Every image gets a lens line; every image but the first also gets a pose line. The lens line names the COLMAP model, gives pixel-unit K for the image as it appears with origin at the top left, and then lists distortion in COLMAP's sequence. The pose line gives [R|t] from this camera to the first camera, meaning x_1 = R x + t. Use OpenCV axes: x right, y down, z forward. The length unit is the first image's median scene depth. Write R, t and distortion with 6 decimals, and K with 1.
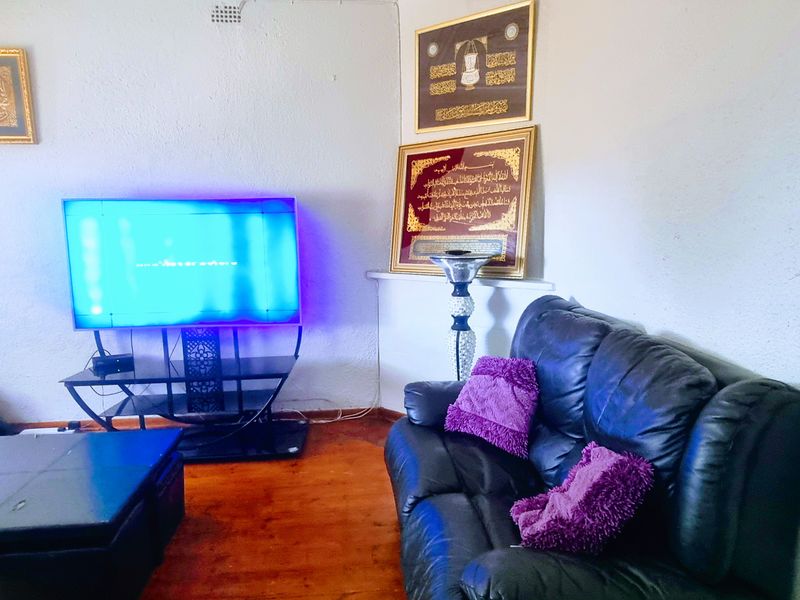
lens RADIAL K [[543.7, 0, 399.1], [0, 543.7, 300.2], [0, 0, 1]] dist [-0.001421, -0.003137]
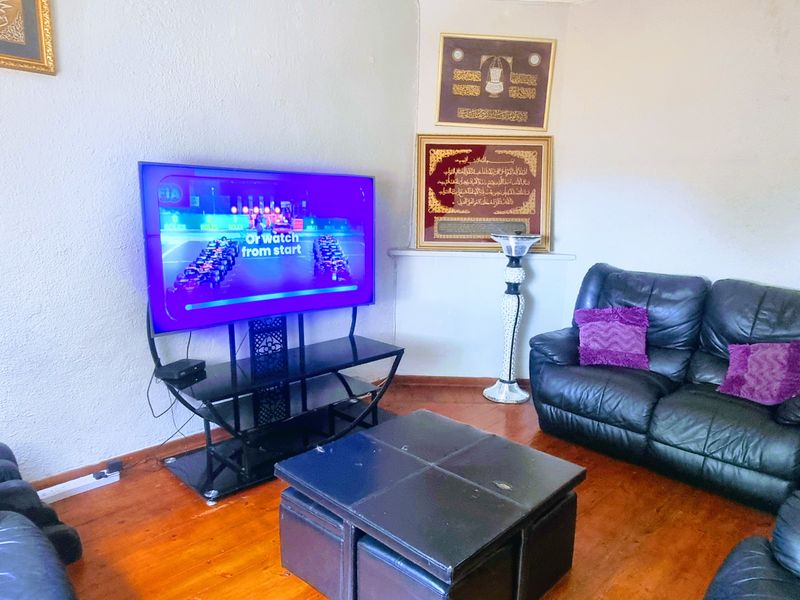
lens RADIAL K [[543.7, 0, 398.5], [0, 543.7, 301.0], [0, 0, 1]] dist [-0.001421, -0.003137]
pose [[0.758906, -0.087563, 0.645287, -0.816320], [0.053974, 0.995967, 0.071672, -0.030595], [-0.648960, -0.019564, 0.760571, 0.194724]]
